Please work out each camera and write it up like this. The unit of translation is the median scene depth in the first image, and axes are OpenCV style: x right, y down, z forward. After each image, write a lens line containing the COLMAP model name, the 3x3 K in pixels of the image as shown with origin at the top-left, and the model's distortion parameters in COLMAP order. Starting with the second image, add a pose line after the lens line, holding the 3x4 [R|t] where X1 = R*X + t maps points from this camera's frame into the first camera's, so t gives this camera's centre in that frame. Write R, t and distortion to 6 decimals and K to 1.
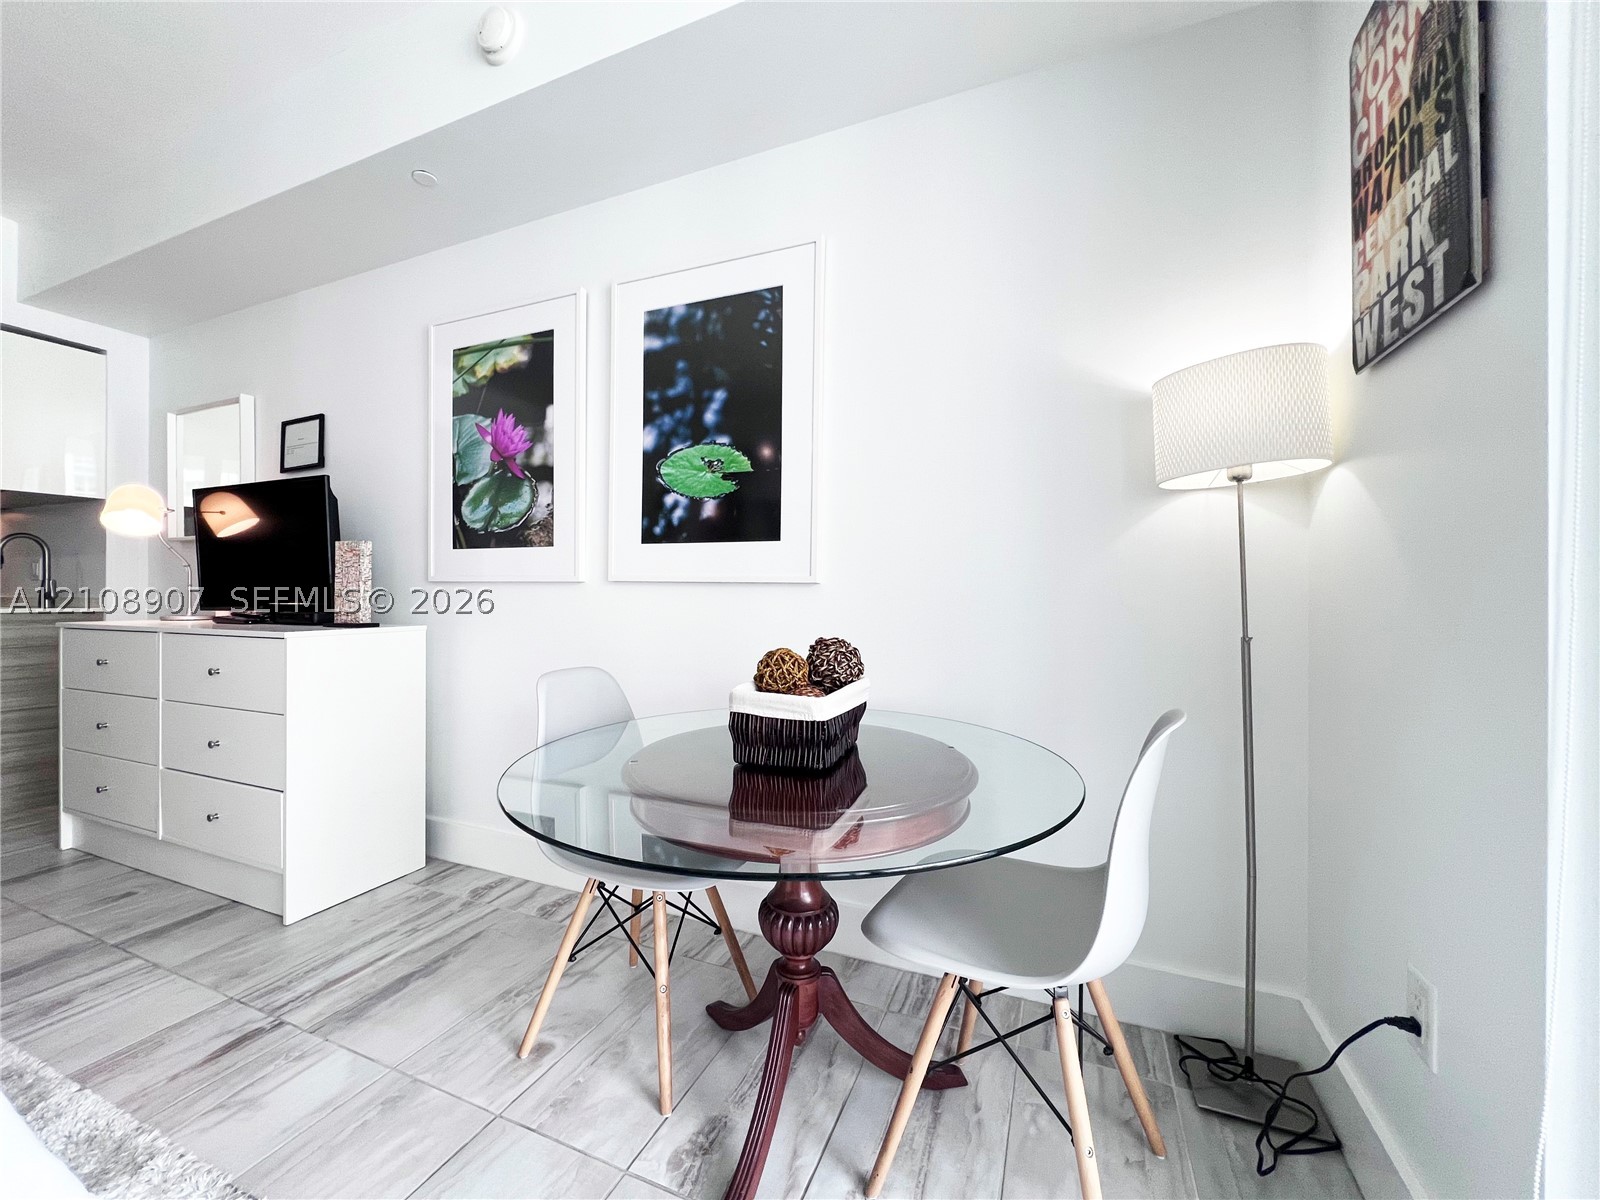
lens RADIAL K [[641.5, 0, 794.7], [0, 641.5, 593.8], [0, 0, 1]] dist [-0.003095, 0.000935]
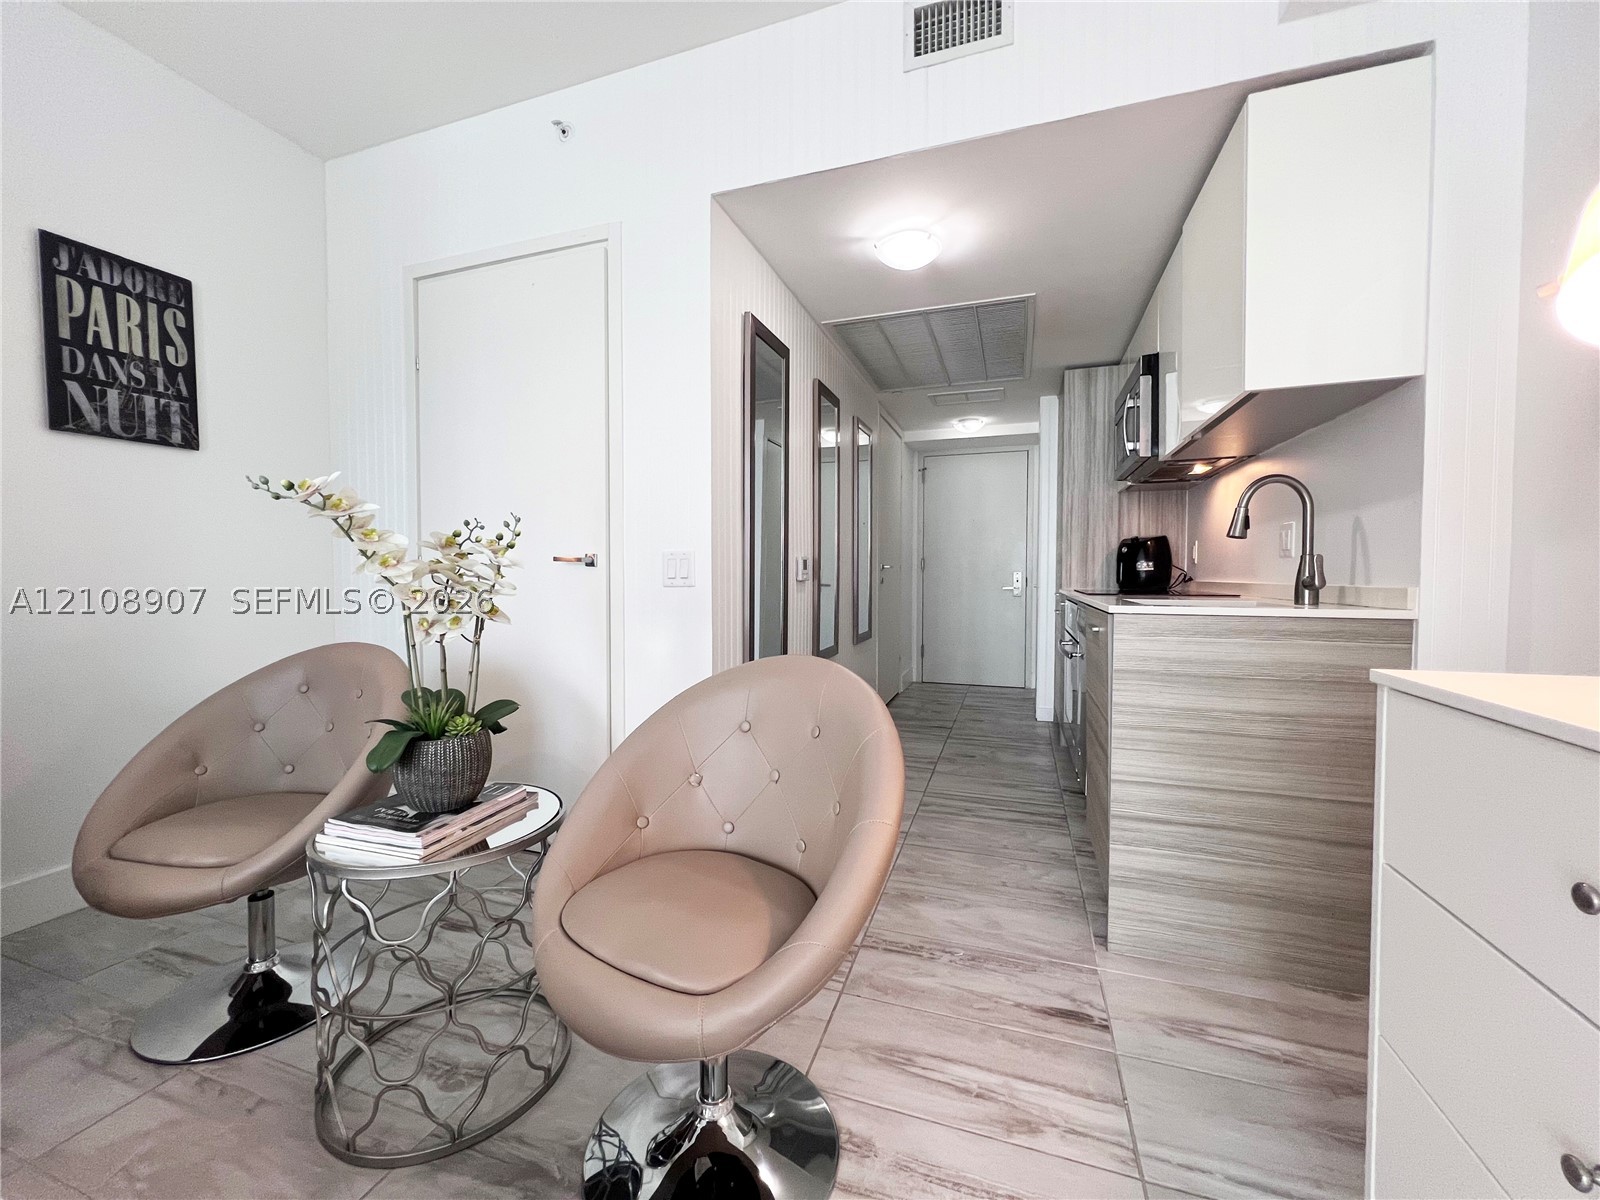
lens RADIAL K [[638.2, 0, 796.0], [0, 638.2, 595.0], [0, 0, 1]] dist [-0.001391, 0.000043]
pose [[0.070628, 0.030312, -0.997042, -0.949422], [0.003616, 0.999524, 0.030644, -0.008010], [0.997496, -0.005769, 0.070485, 0.758657]]
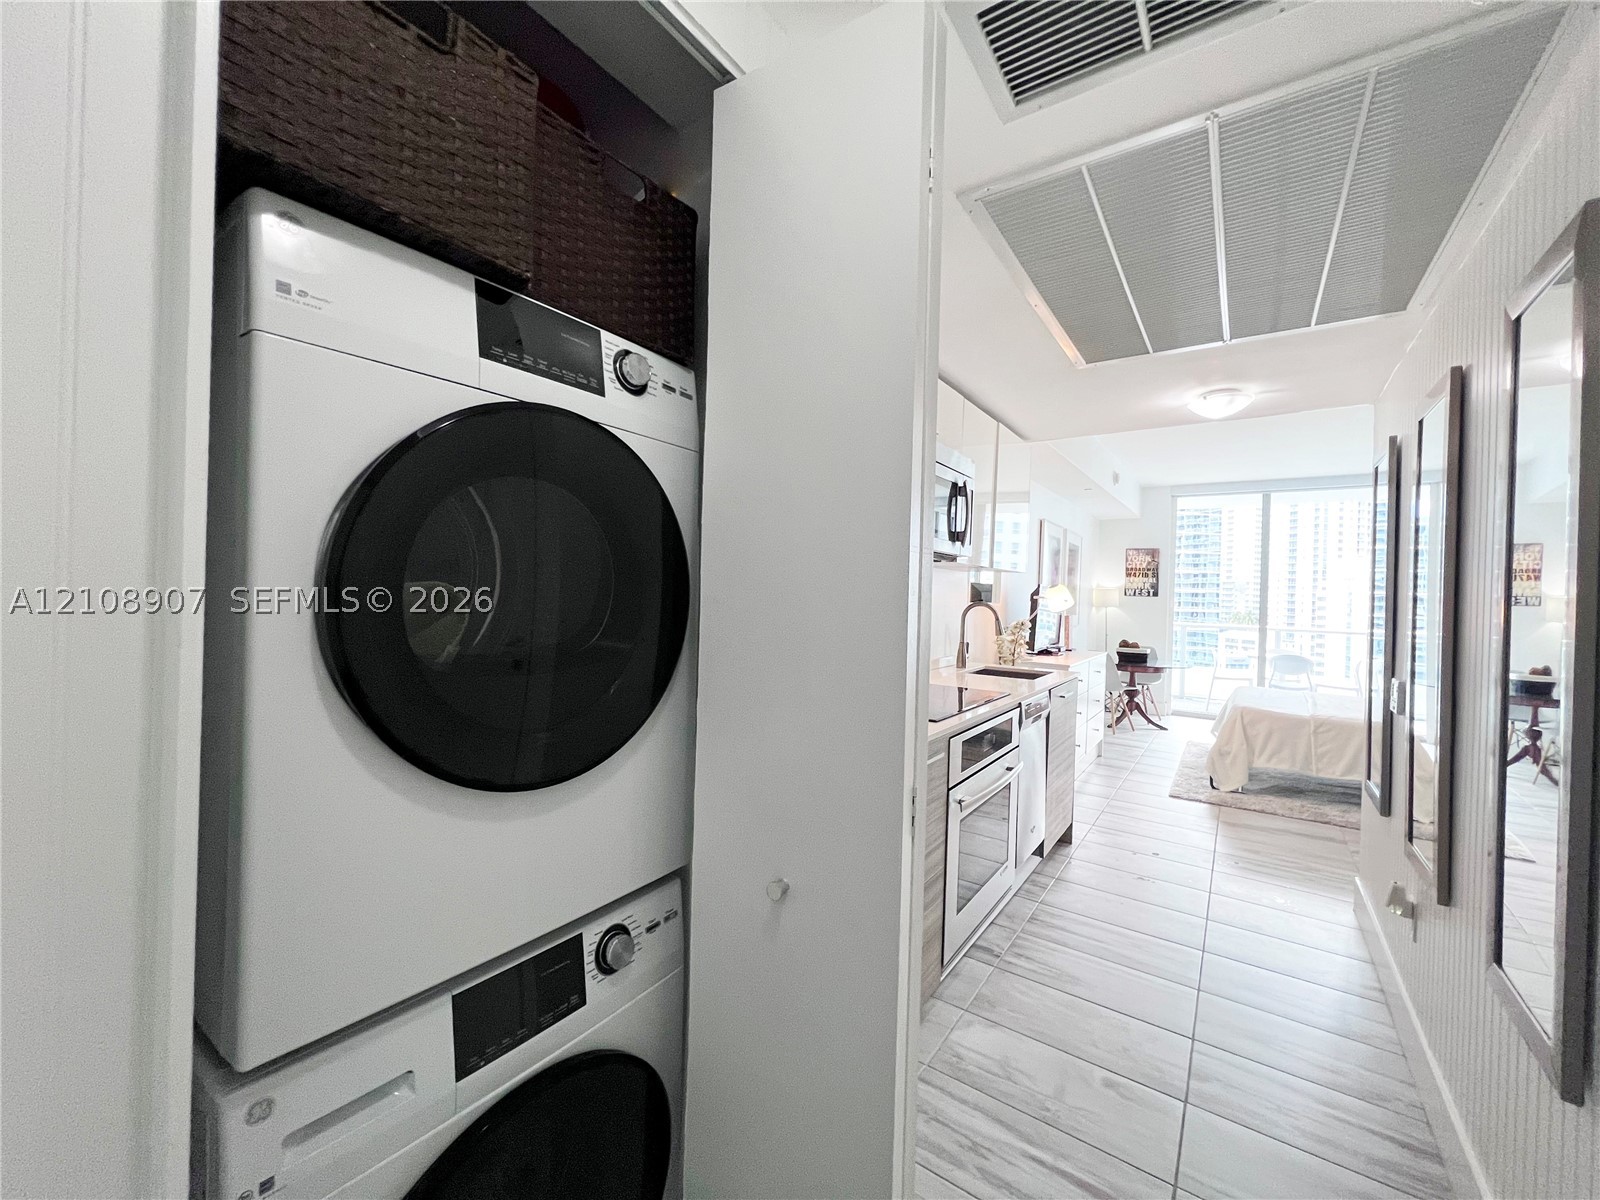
lens RADIAL K [[638.2, 0, 793.0], [0, 638.2, 593.9], [0, 0, 1]] dist [-0.001391, 0.000043]
pose [[0.211760, -0.001124, 0.977321, -3.403717], [-0.032961, 0.999422, 0.008292, -0.155084], [-0.976766, -0.033969, 0.211600, 1.562838]]
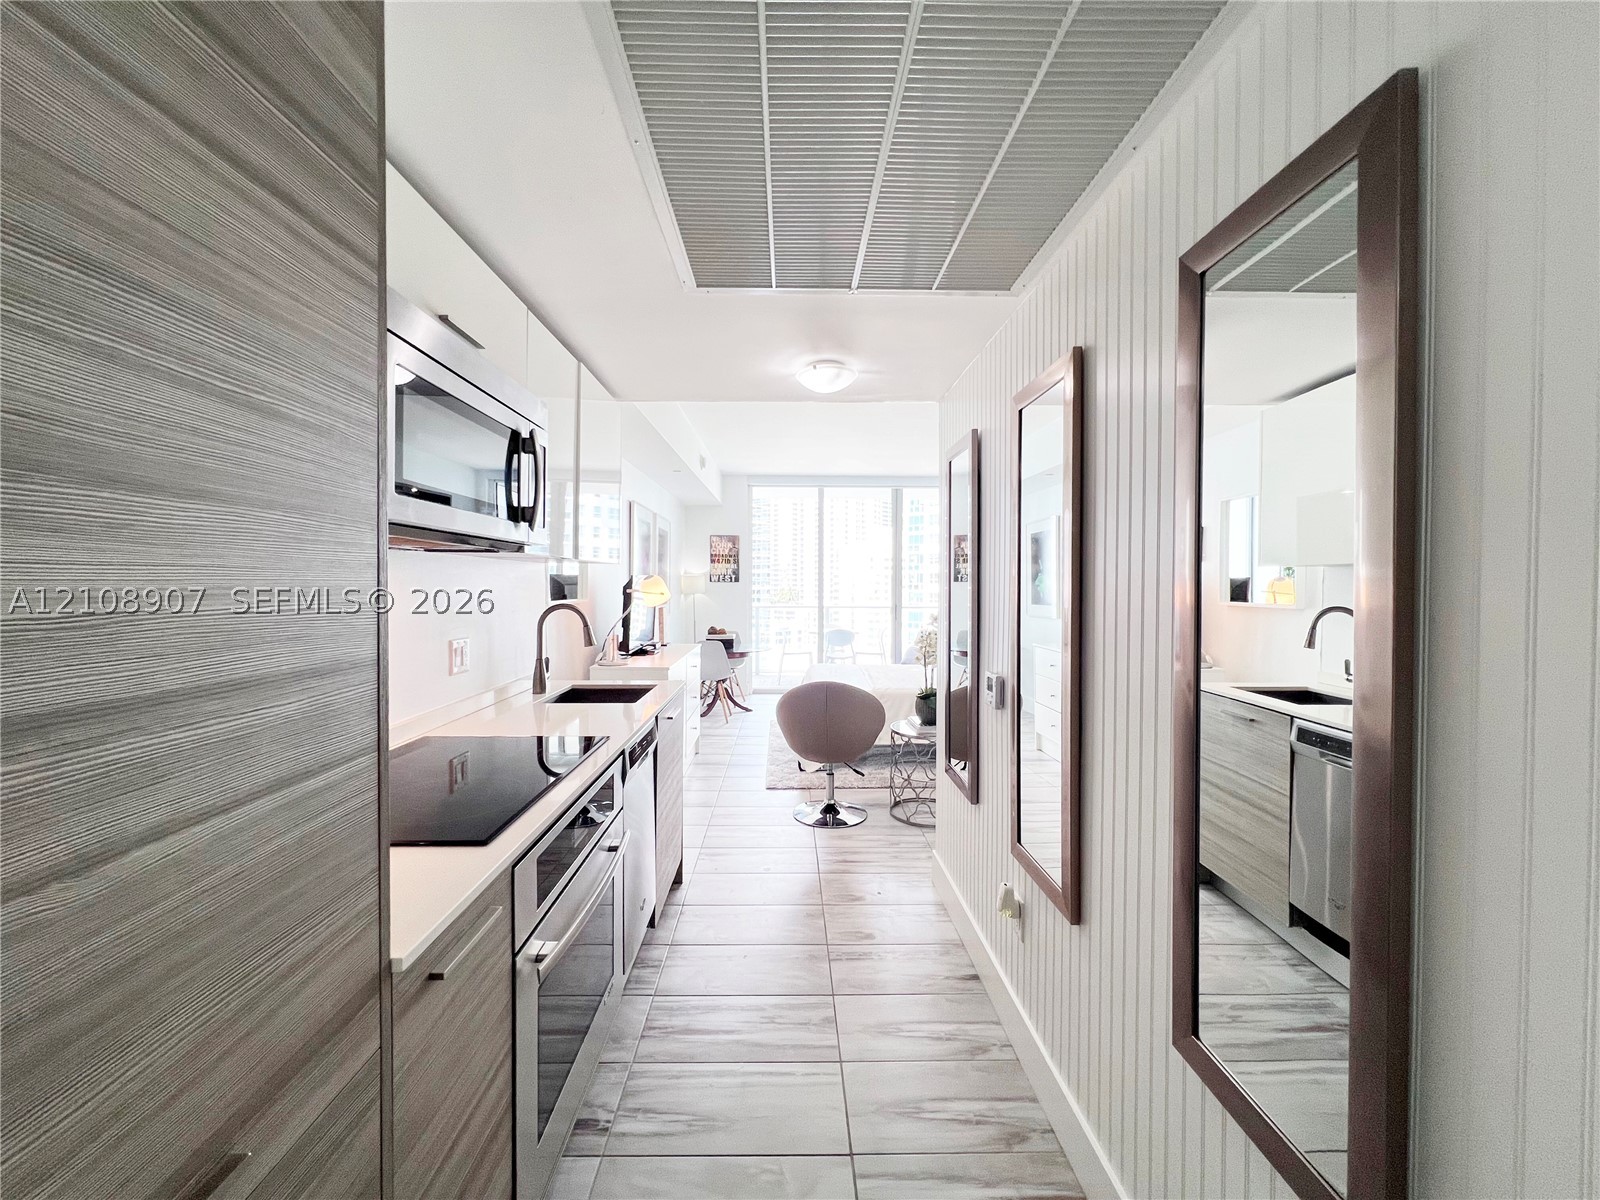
lens RADIAL K [[641.5, 0, 796.6], [0, 641.5, 592.6], [0, 0, 1]] dist [-0.003095, 0.000935]
pose [[-0.407183, -0.019737, 0.913133, -3.029398], [-0.009784, 0.999803, 0.017247, -0.182918], [-0.913294, -0.001912, -0.407296, 1.532265]]
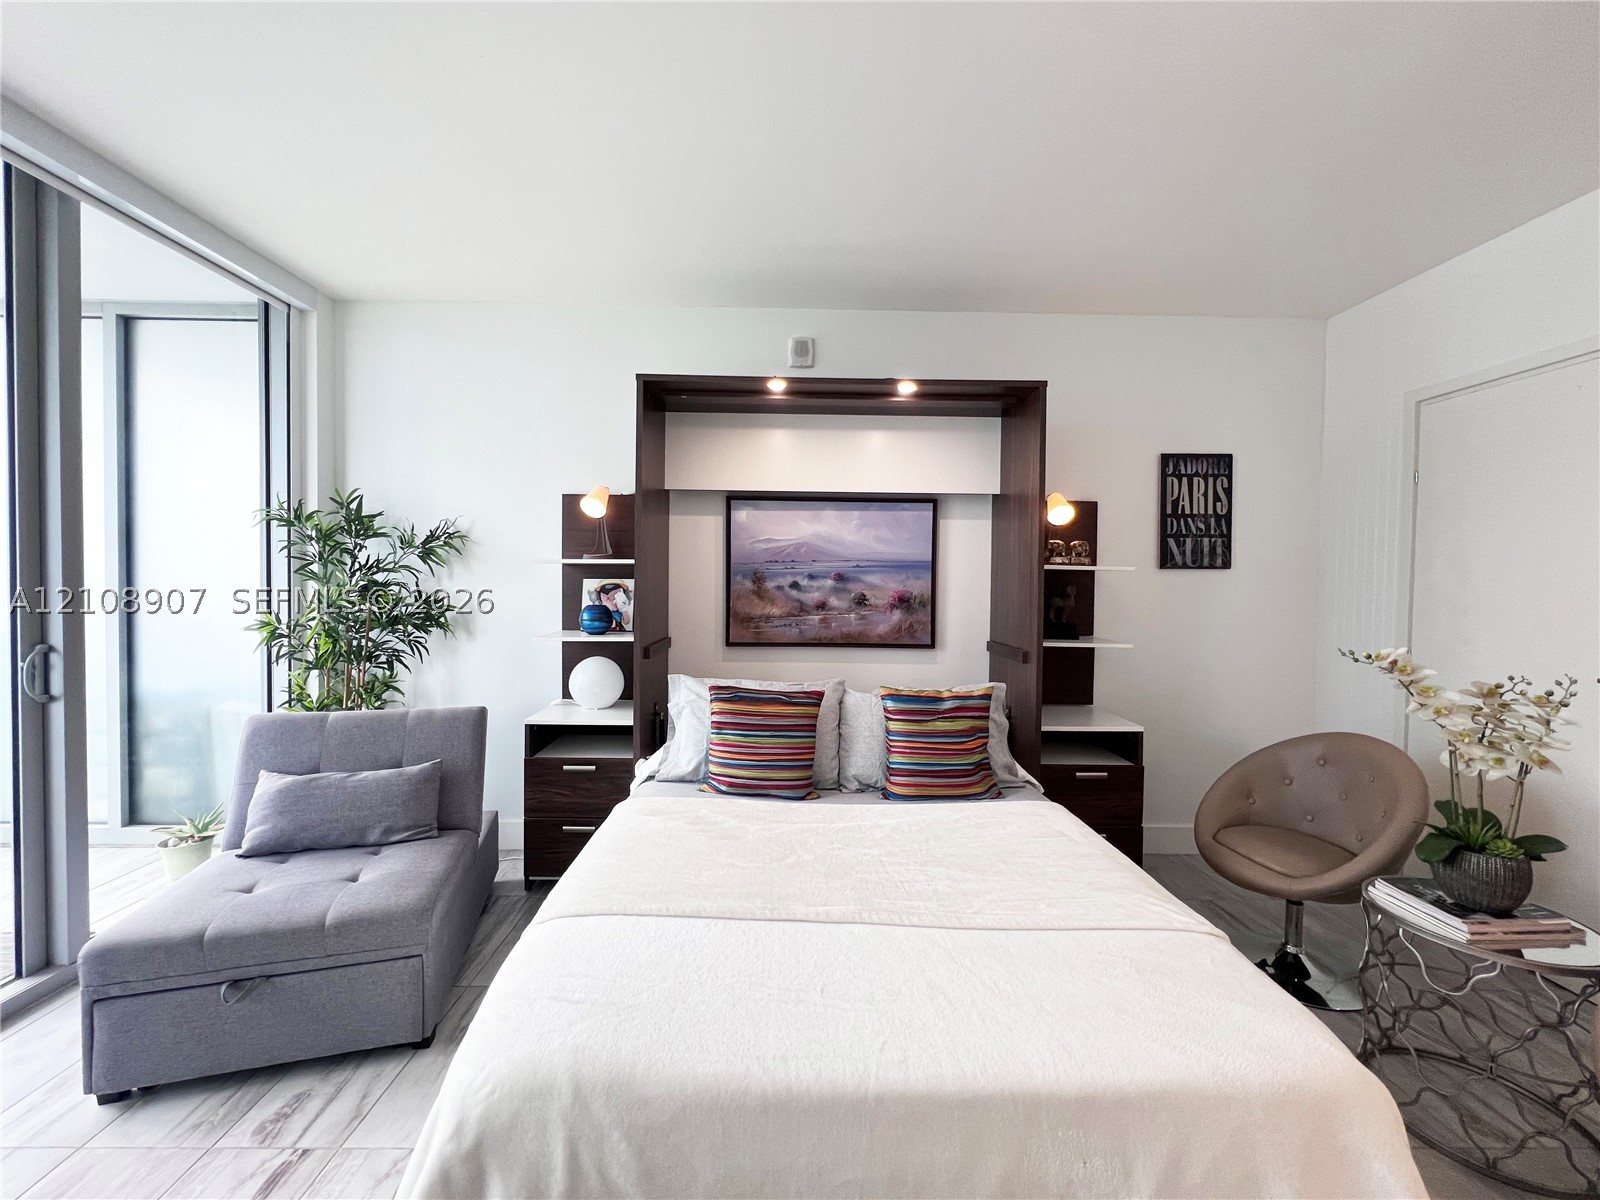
lens RADIAL K [[641.5, 0, 794.1], [0, 641.5, 592.2], [0, 0, 1]] dist [-0.003095, 0.000935]
pose [[-0.913106, -0.007039, -0.407661, -0.514049], [-0.014391, 0.999784, 0.014971, -0.162510], [0.407467, 0.019537, -0.913011, 0.824299]]
